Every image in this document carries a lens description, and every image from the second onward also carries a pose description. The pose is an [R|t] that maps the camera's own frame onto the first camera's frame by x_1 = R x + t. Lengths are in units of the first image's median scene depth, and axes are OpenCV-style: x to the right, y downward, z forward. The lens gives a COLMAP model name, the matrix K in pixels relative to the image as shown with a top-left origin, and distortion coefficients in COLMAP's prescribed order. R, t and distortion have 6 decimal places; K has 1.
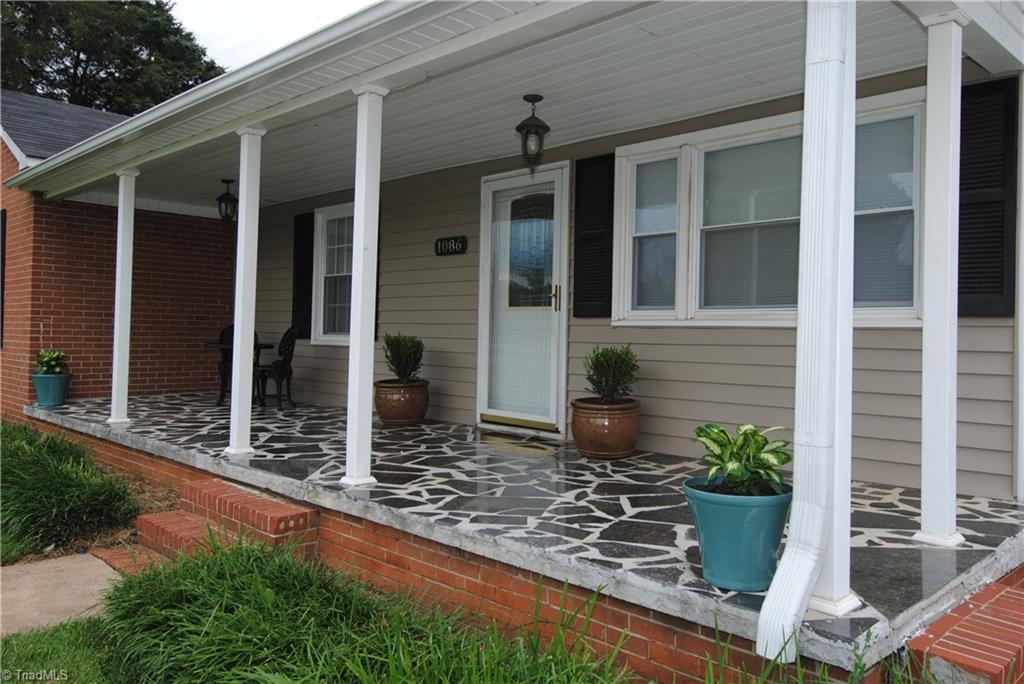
lens RADIAL K [[775.8, 0, 512.0], [0, 775.8, 342.0], [0, 0, 1]] dist [0.037421, -0.002328]
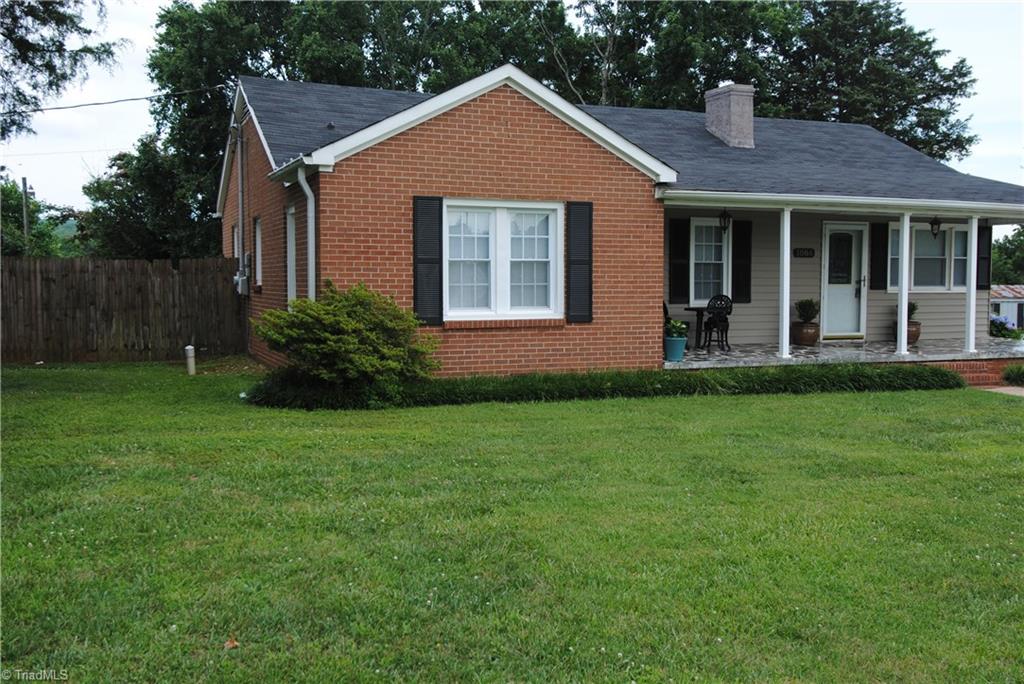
lens RADIAL K [[1027.5, 0, 550.5], [0, 1027.5, 312.3], [0, 0, 1]] dist [0.117267, 0.003117]
pose [[0.332120, -0.040888, 0.942351, -2.787796], [0.016479, 0.999159, 0.037545, -0.085002], [-0.943093, 0.003059, 0.332514, 0.752398]]
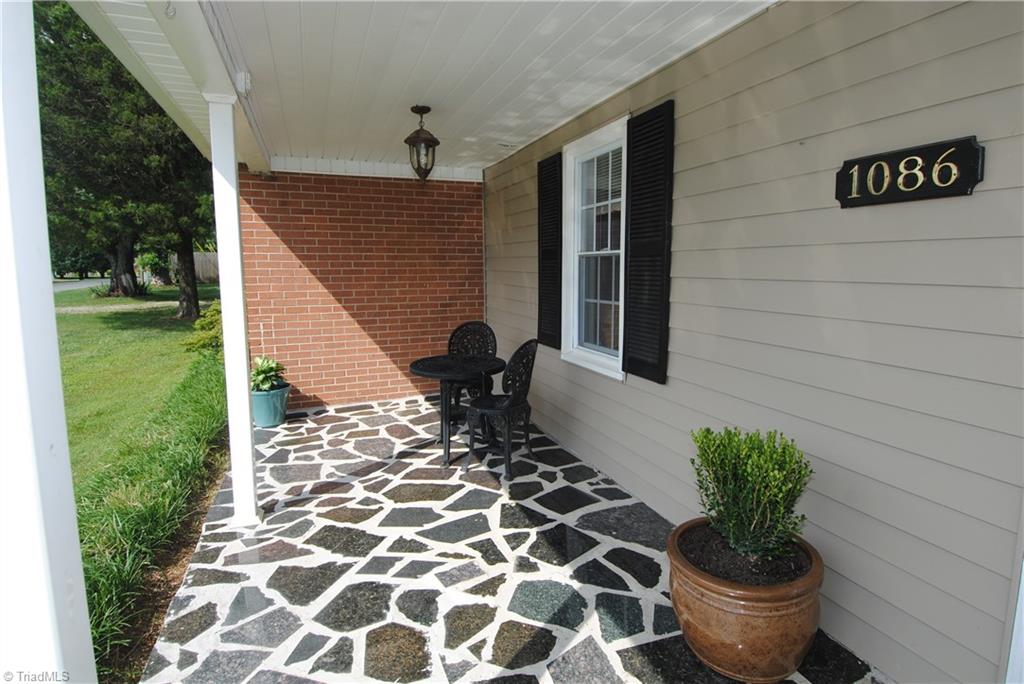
lens RADIAL K [[528.2, 0, 539.3], [0, 528.2, 322.1], [0, 0, 1]] dist [0.025070, -0.045101]
pose [[0.928127, 0.009913, -0.372133, -0.140786], [0.025299, 0.995655, 0.089619, -0.087556], [0.371404, -0.092592, 0.923843, 0.743579]]
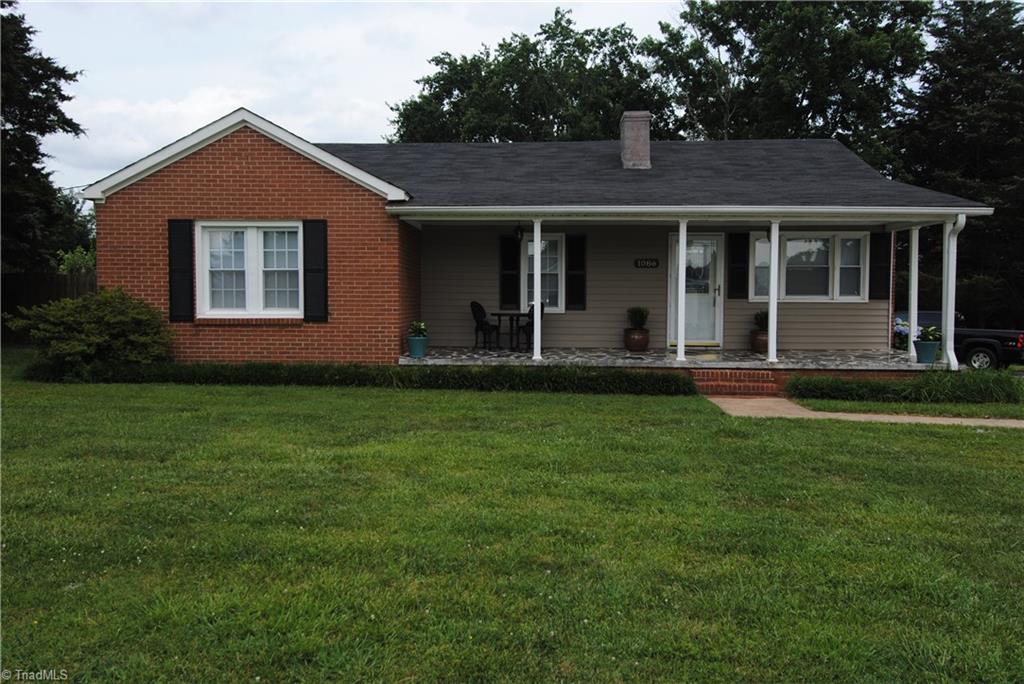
lens RADIAL K [[787.5, 0, 511.0], [0, 787.5, 317.8], [0, 0, 1]] dist [0.081033, -0.001635]
pose [[0.725164, -0.022181, 0.688219, -1.813067], [0.016289, 0.999754, 0.015059, -0.018190], [-0.688384, 0.000290, 0.725346, -0.265478]]
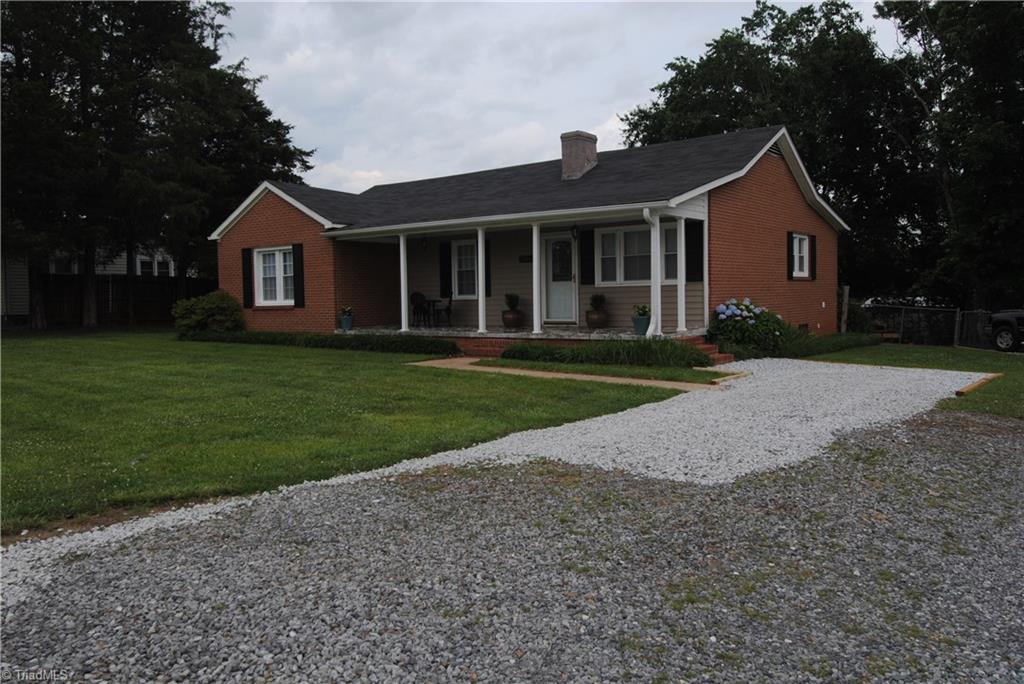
lens RADIAL K [[775.8, 0, 512.0], [0, 775.8, 342.0], [0, 0, 1]] dist [0.037421, -0.002328]
pose [[0.986203, -0.043116, 0.159827, -0.573646], [0.036059, 0.998253, 0.046795, 0.033392], [-0.161566, -0.040386, 0.986035, -1.633621]]
